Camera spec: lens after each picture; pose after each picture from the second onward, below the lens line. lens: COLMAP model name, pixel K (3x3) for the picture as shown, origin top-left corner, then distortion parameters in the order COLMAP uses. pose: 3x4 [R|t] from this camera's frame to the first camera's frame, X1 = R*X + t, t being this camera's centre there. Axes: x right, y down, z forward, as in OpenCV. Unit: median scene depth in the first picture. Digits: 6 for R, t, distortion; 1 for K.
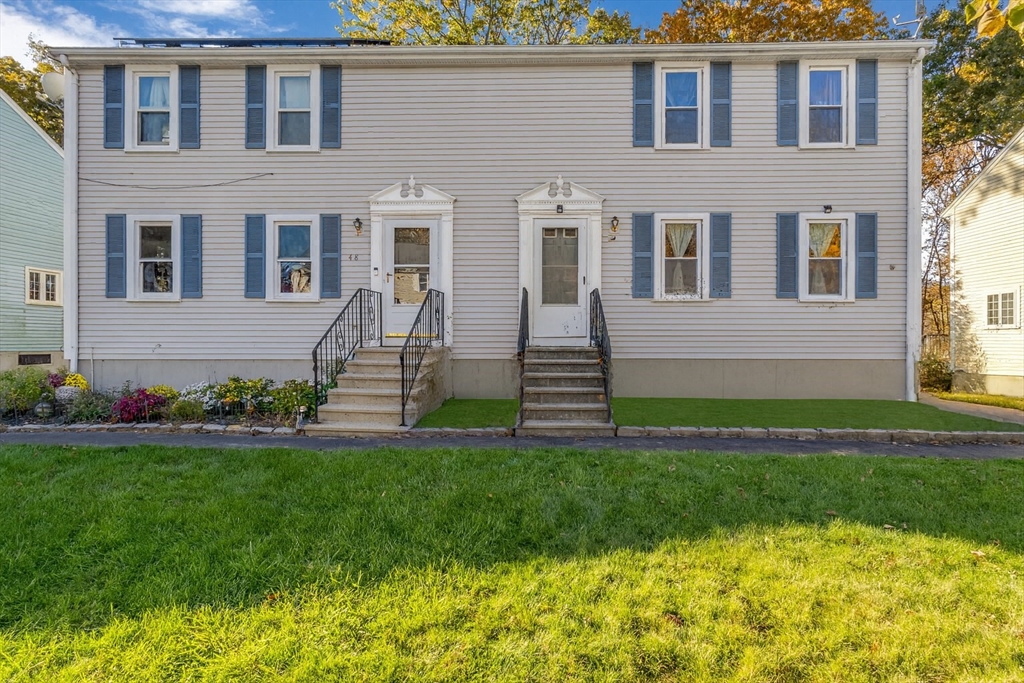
lens RADIAL K [[496.1, 0, 512.6], [0, 496.1, 342.6], [0, 0, 1]] dist [-0.001142, 0.001047]
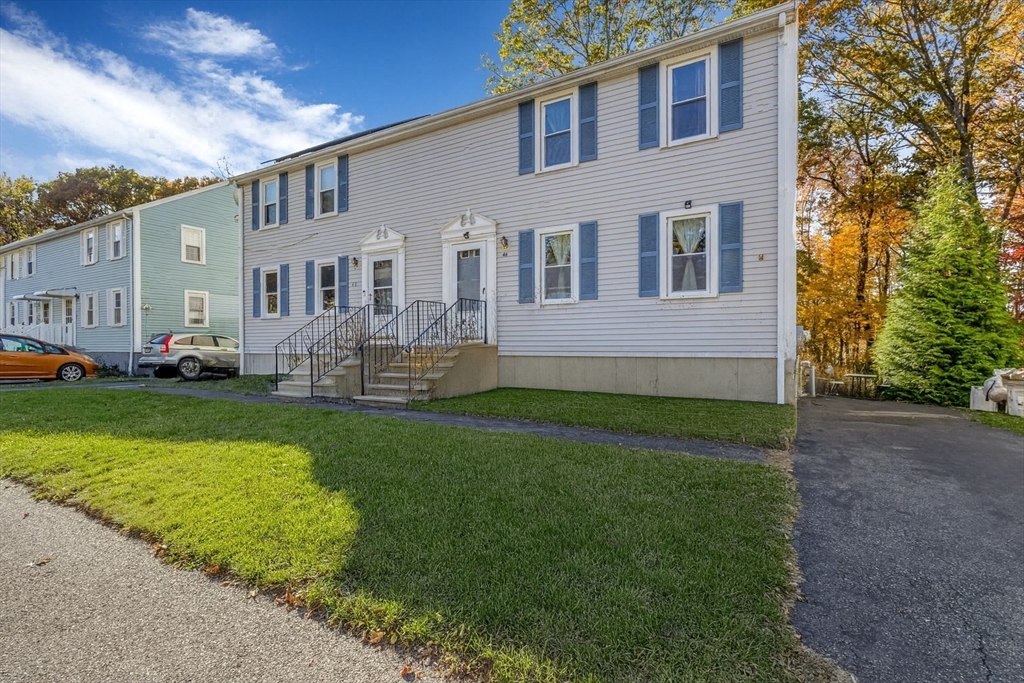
lens RADIAL K [[496.1, 0, 519.5], [0, 496.1, 343.4], [0, 0, 1]] dist [-0.001142, 0.001047]
pose [[0.865685, -0.004934, -0.500565, 0.833556], [0.006044, 0.999982, 0.000596, 0.004750], [0.500553, -0.003541, 0.865699, -0.023807]]
